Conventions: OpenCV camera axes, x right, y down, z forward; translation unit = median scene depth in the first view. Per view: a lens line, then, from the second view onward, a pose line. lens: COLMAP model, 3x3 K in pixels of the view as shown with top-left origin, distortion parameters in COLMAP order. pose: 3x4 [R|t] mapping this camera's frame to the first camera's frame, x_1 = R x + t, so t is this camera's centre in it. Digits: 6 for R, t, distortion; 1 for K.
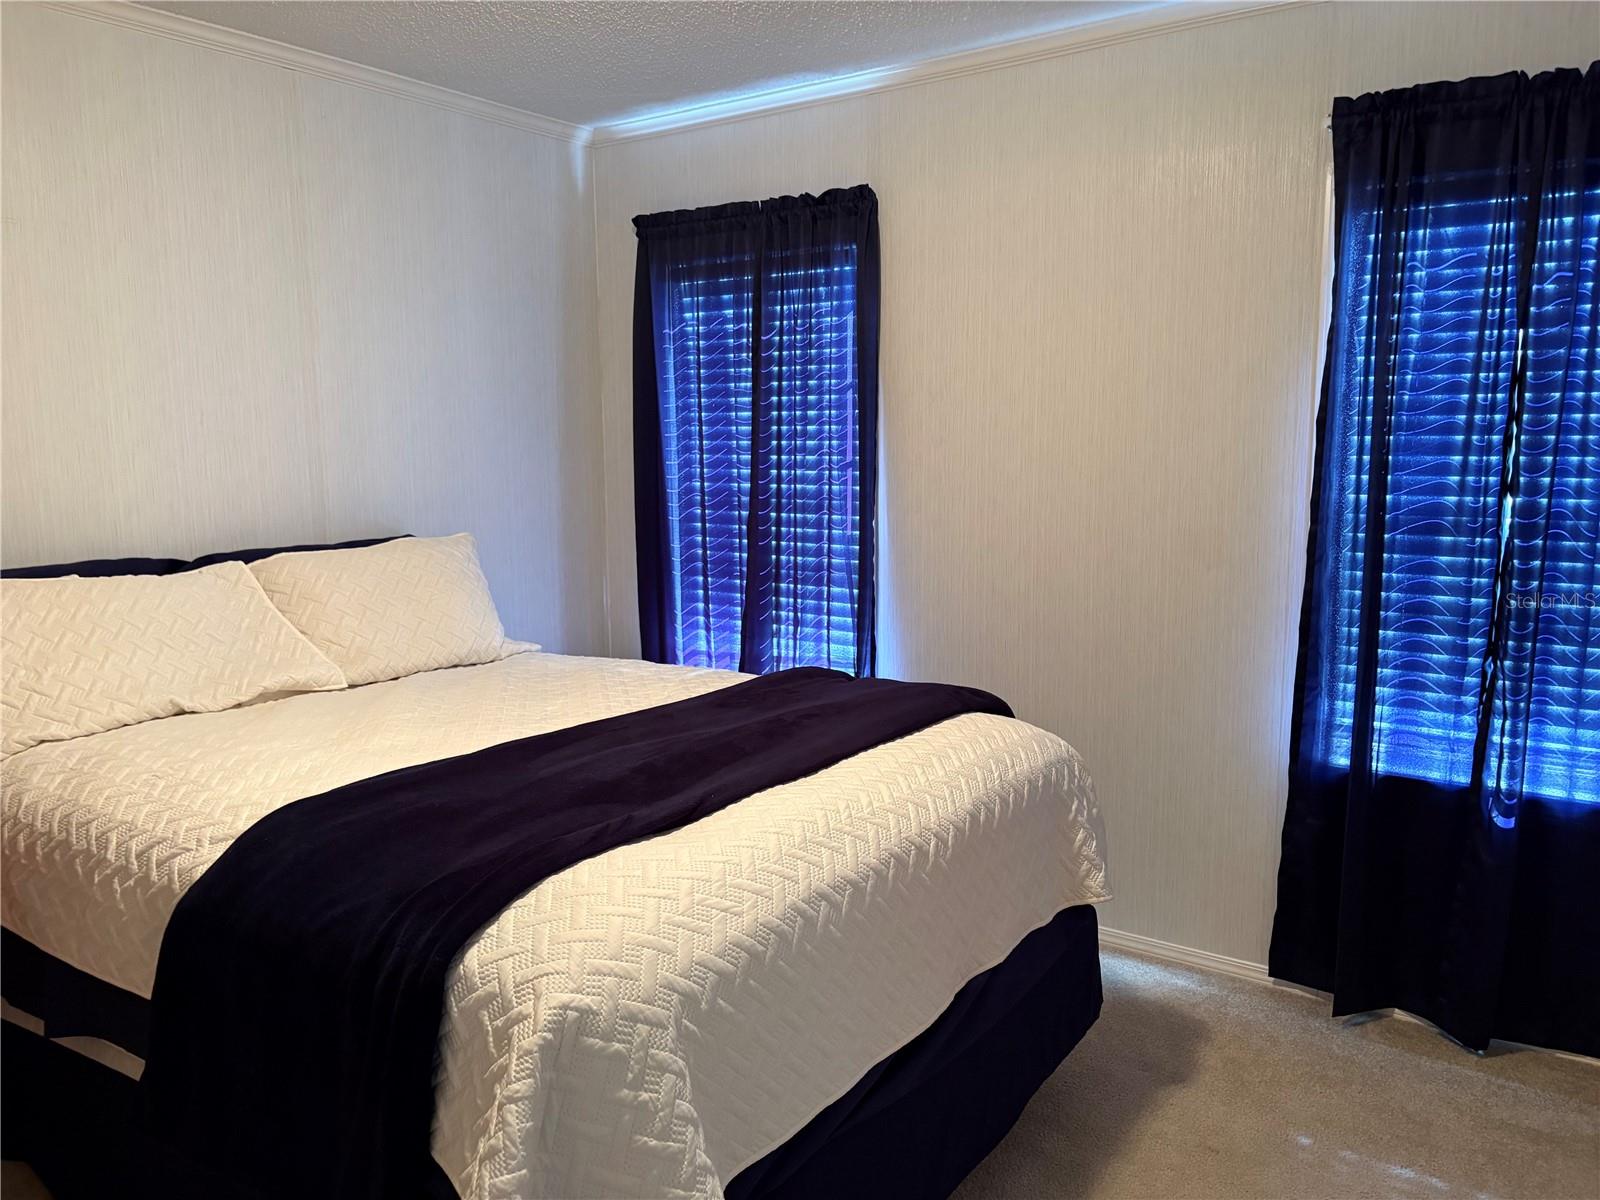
lens RADIAL K [[1211.8, 0, 807.2], [0, 1211.8, 602.4], [0, 0, 1]] dist [0.056514, -0.063900]
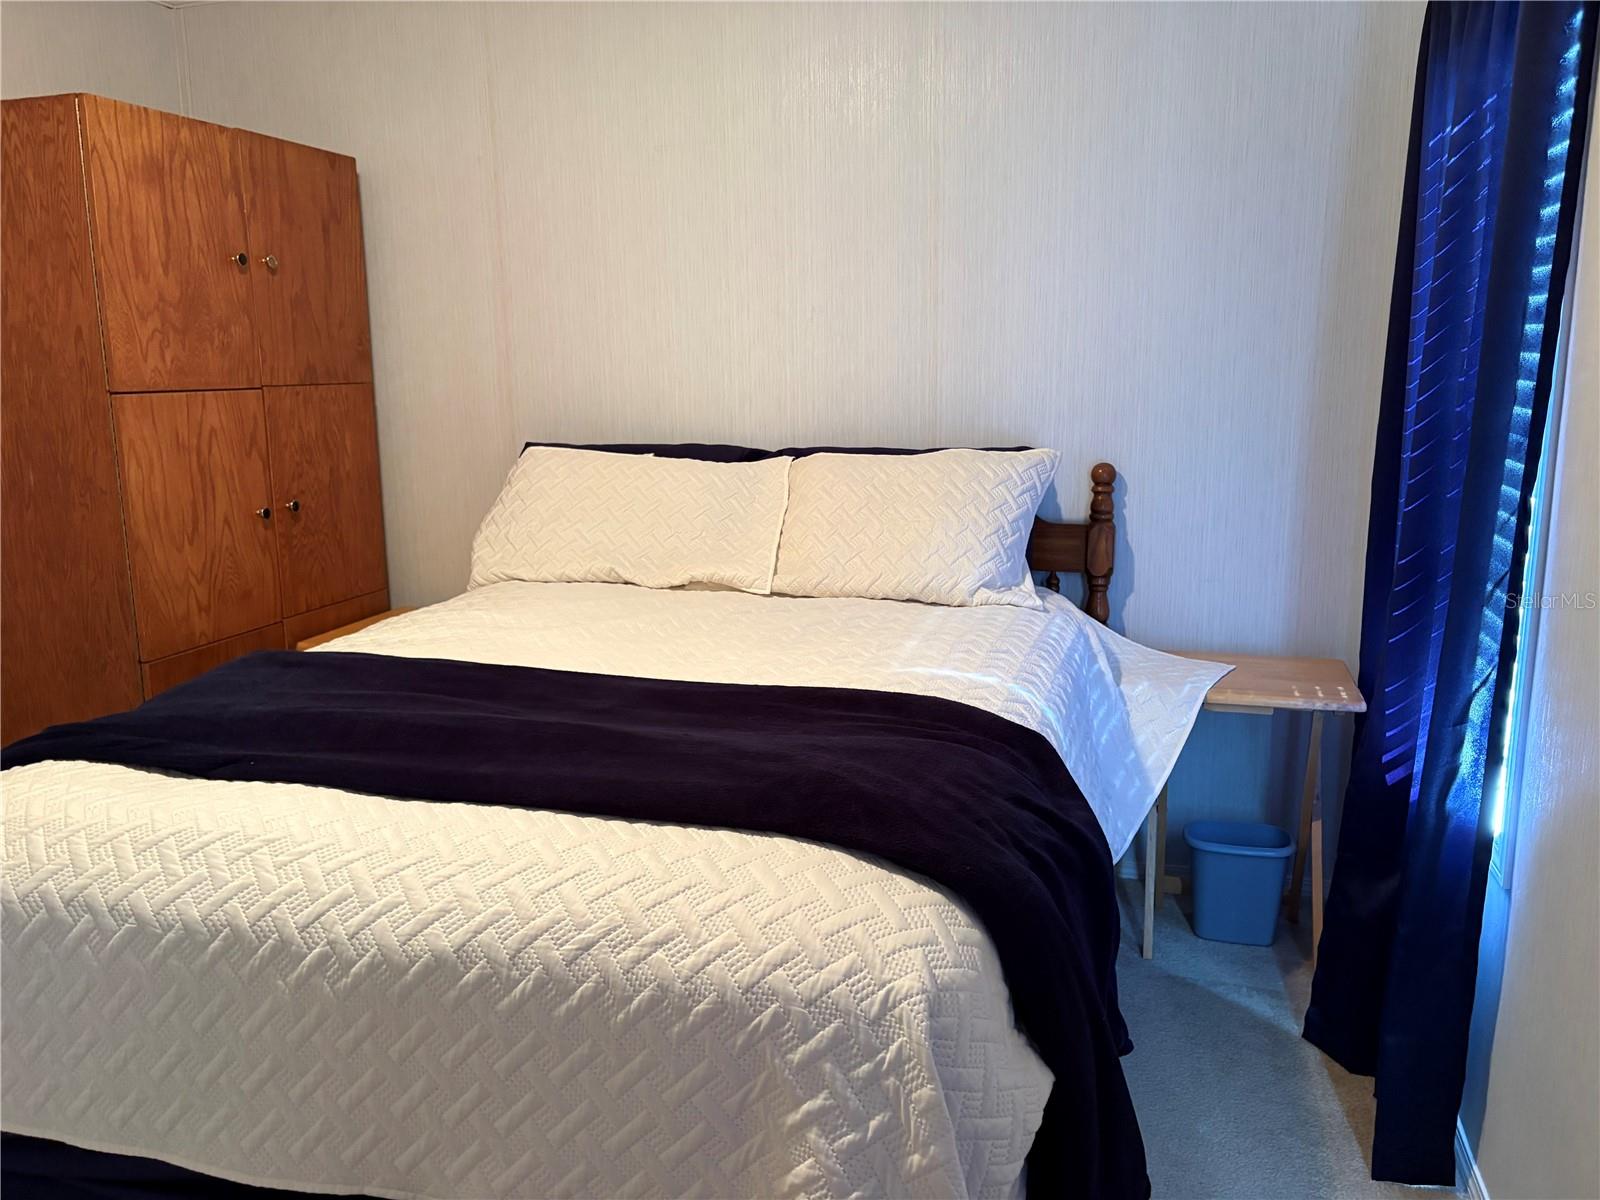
lens RADIAL K [[1211.8, 0, 801.1], [0, 1211.8, 601.1], [0, 0, 1]] dist [0.056514, -0.063900]
pose [[0.315289, 0.197091, -0.928304, 0.594283], [-0.116368, 0.978843, 0.168298, -0.101807], [0.941834, 0.054962, 0.331554, 0.786553]]
